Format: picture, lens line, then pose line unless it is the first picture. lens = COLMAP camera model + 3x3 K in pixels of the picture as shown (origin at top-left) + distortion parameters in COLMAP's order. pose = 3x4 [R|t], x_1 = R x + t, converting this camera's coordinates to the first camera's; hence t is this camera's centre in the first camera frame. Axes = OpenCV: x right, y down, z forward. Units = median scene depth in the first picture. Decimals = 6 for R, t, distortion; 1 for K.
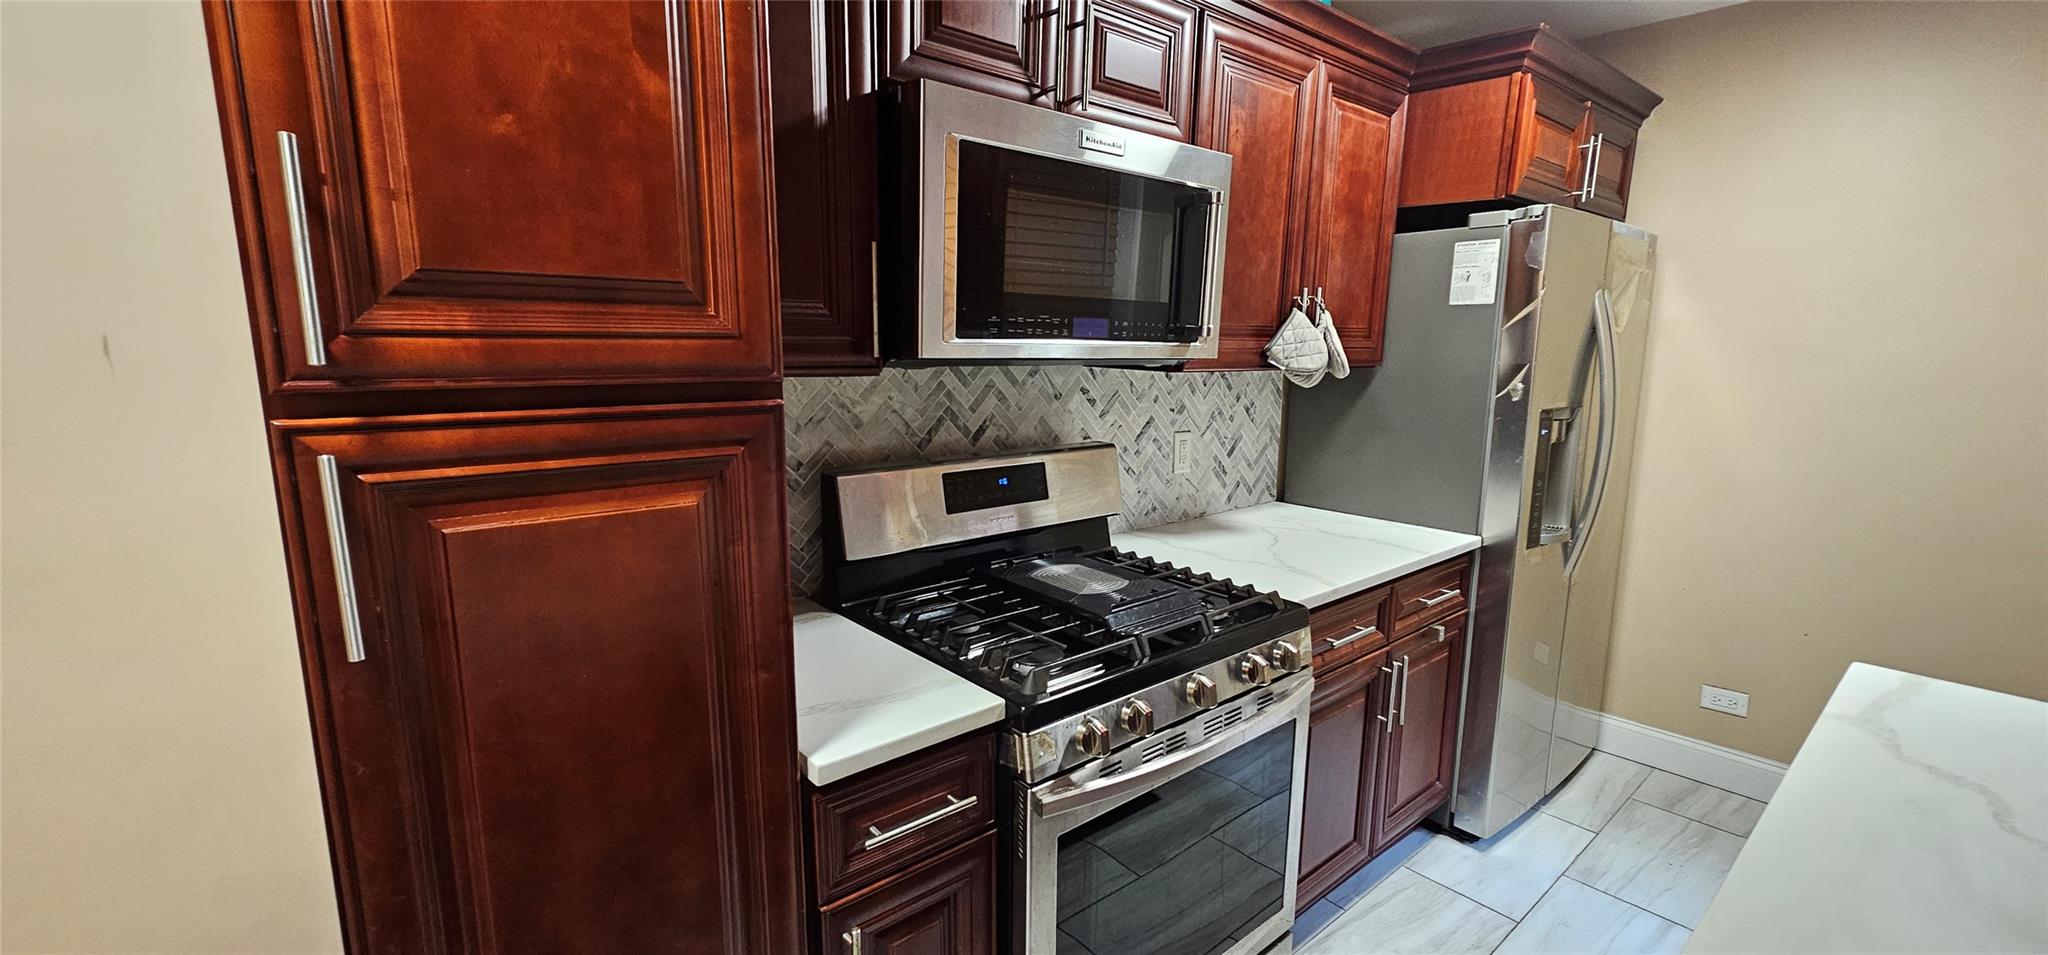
lens RADIAL K [[834.8, 0, 1024.0], [0, 834.8, 489.0], [0, 0, 1]] dist [-0.003692, -0.000011]
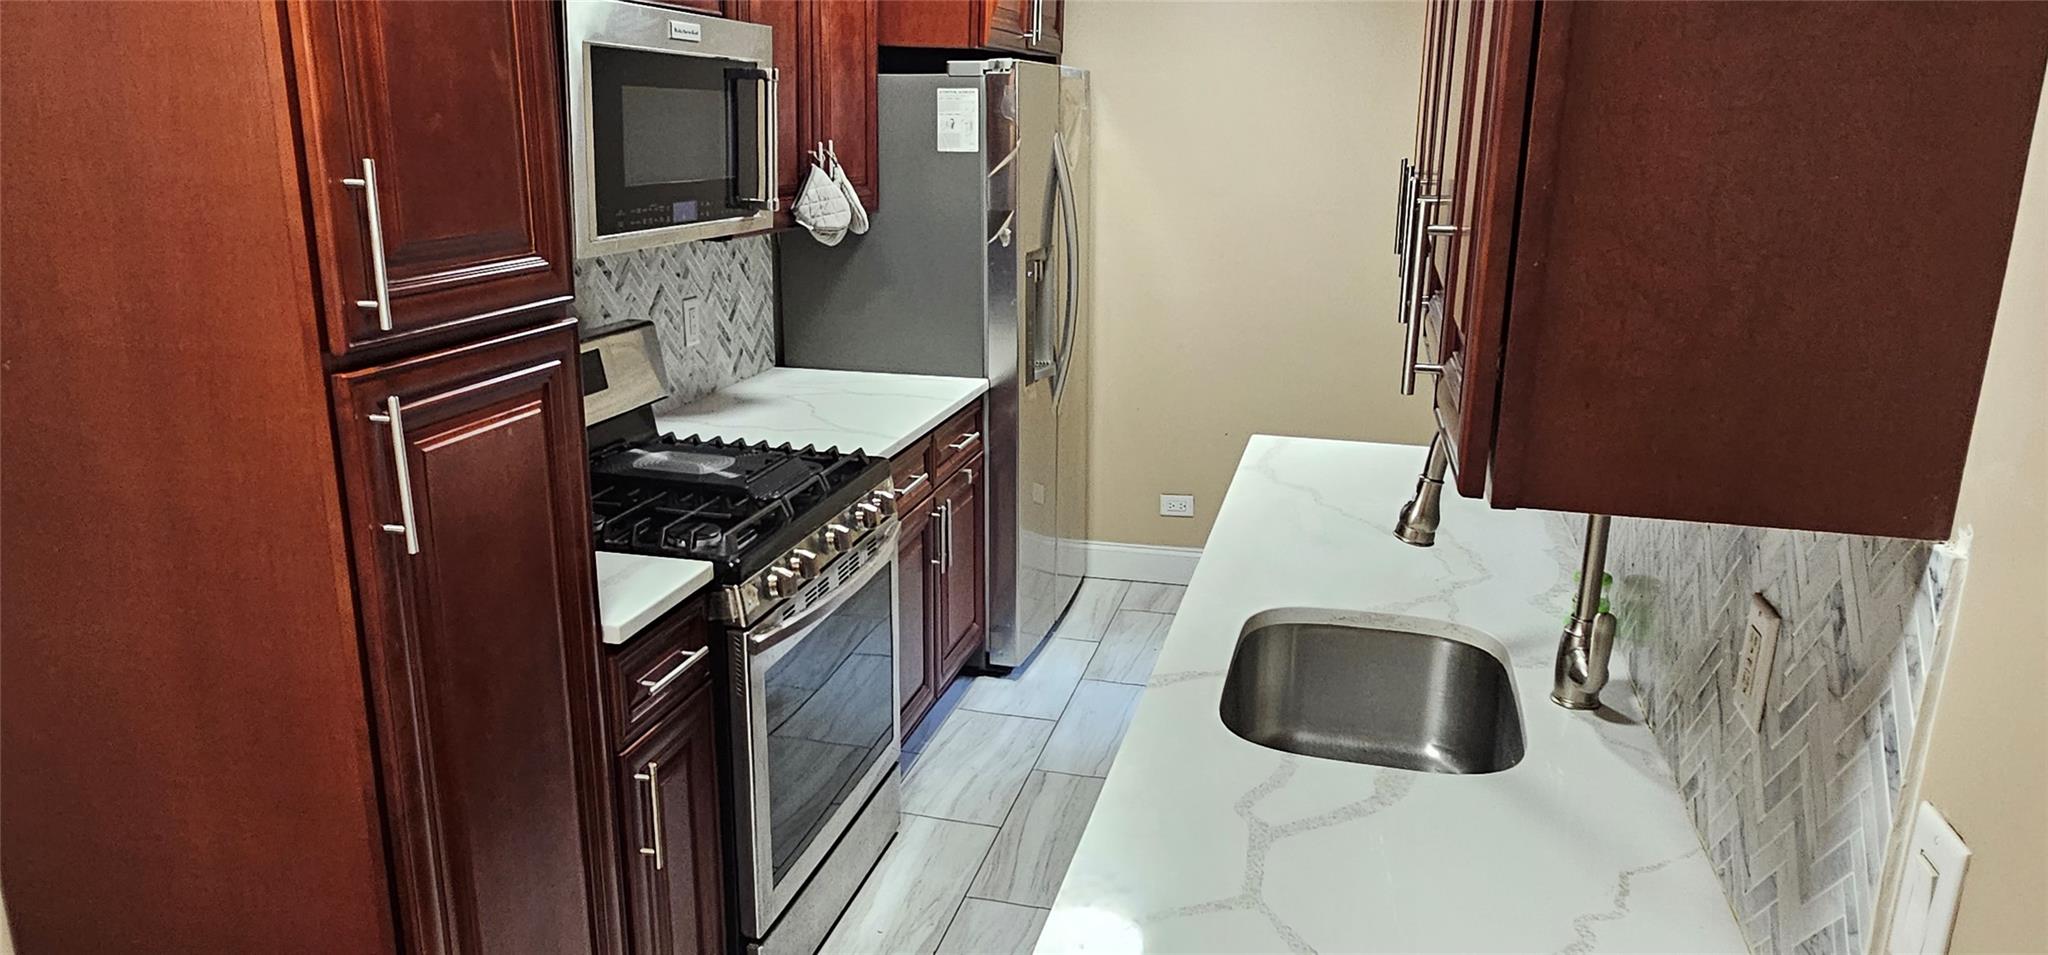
lens RADIAL K [[1347.6, 0, 1024.0], [0, 1347.6, 477.5], [0, 0, 1]] dist [-0.001918, 0.003526]
pose [[0.812555, -0.151463, 0.562862, -0.440184], [0.098915, 0.987474, 0.122929, -0.027588], [-0.574431, -0.044211, 0.817359, -0.465292]]
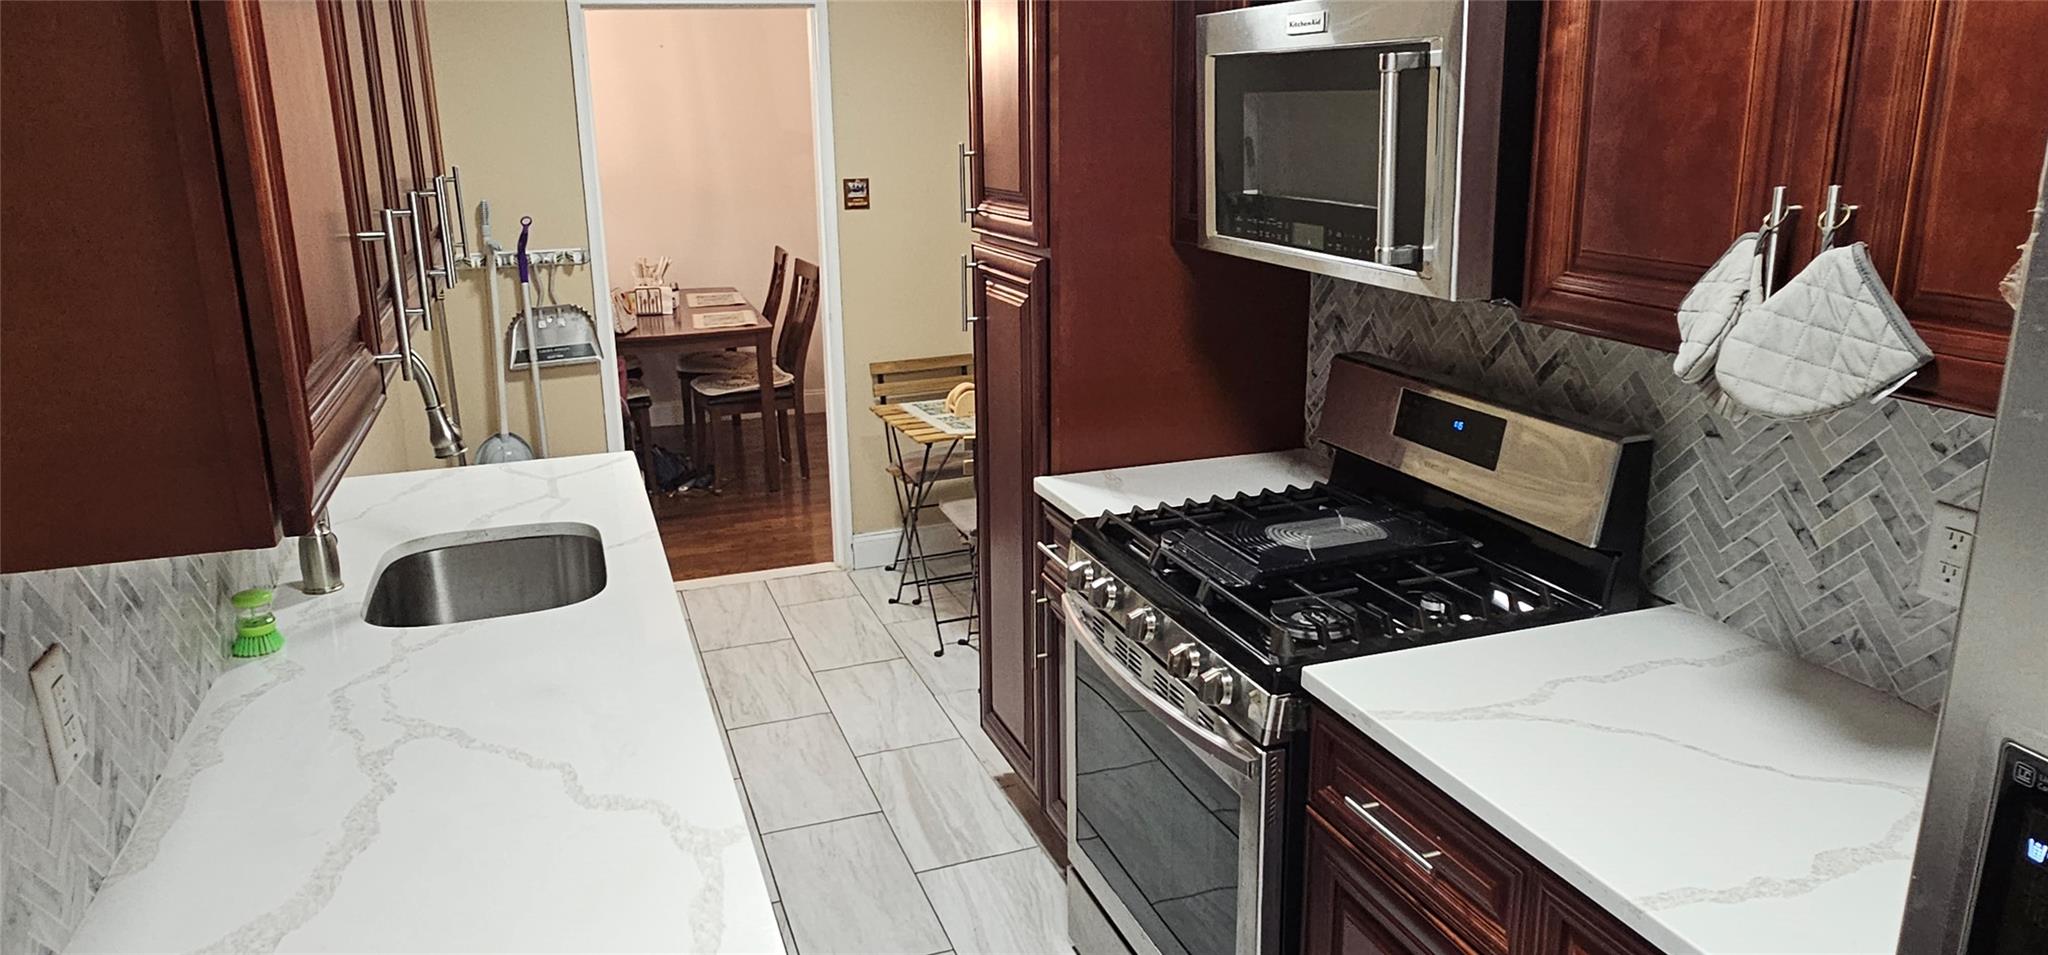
lens RADIAL K [[1347.6, 0, 1024.0], [0, 1347.6, 477.5], [0, 0, 1]] dist [-0.001918, 0.003526]
pose [[-0.347847, 0.244438, -0.905126, 1.193260], [-0.151951, 0.937952, 0.311699, -0.276483], [0.925156, 0.245958, -0.289121, 0.947978]]
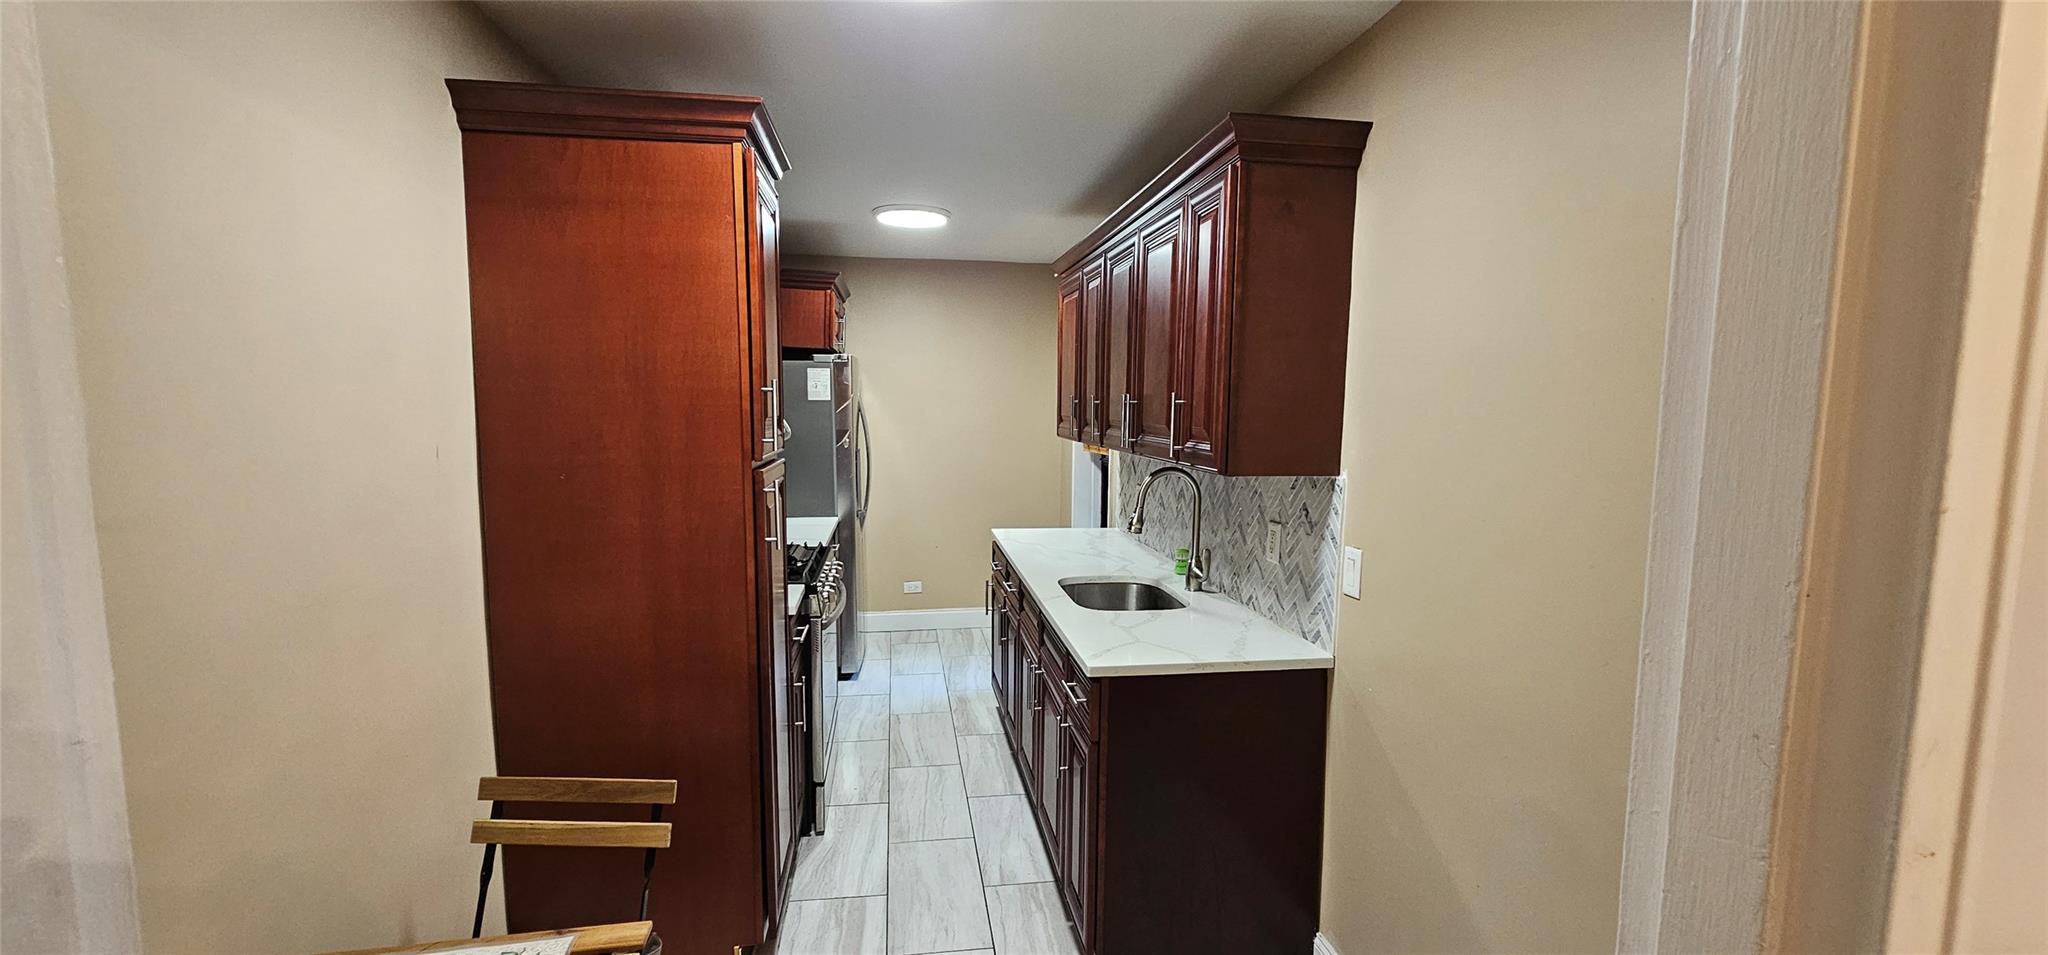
lens RADIAL K [[834.7, 0, 1028.3], [0, 834.7, 491.0], [0, 0, 1]] dist [0.000507, 0.001205]
pose [[0.514719, -0.092784, 0.852324, -1.052165], [0.144447, 0.989301, 0.020464, 0.025021], [-0.845103, 0.112583, 0.522614, -0.487580]]
